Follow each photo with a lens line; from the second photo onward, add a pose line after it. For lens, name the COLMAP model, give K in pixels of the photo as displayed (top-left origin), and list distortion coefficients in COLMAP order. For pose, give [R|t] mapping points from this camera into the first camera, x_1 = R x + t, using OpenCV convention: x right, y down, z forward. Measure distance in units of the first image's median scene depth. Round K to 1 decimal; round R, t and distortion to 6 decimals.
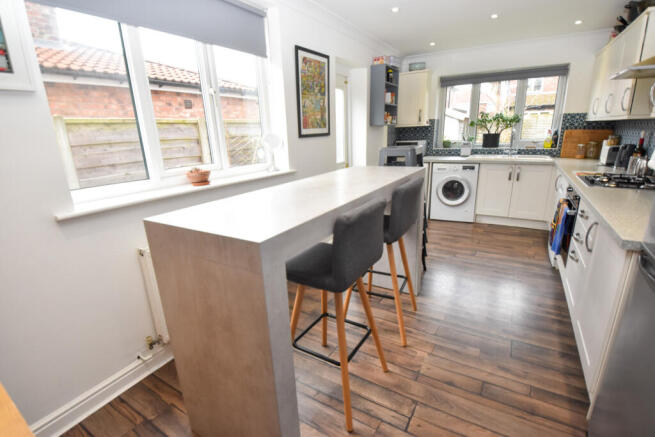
lens RADIAL K [[309.5, 0, 327.5], [0, 309.5, 218.5], [0, 0, 1]] dist [-0.001312, -0.000461]
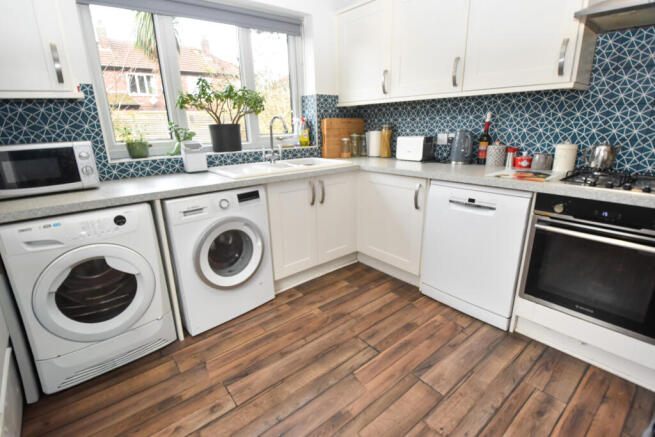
lens RADIAL K [[333.3, 0, 327.3], [0, 333.3, 228.4], [0, 0, 1]] dist [0.039153, -0.000038]
pose [[0.353012, -0.264096, 0.897572, 0.037265], [0.267183, 0.947842, 0.173805, -0.173612], [-0.896658, 0.178461, 0.405162, 0.701042]]
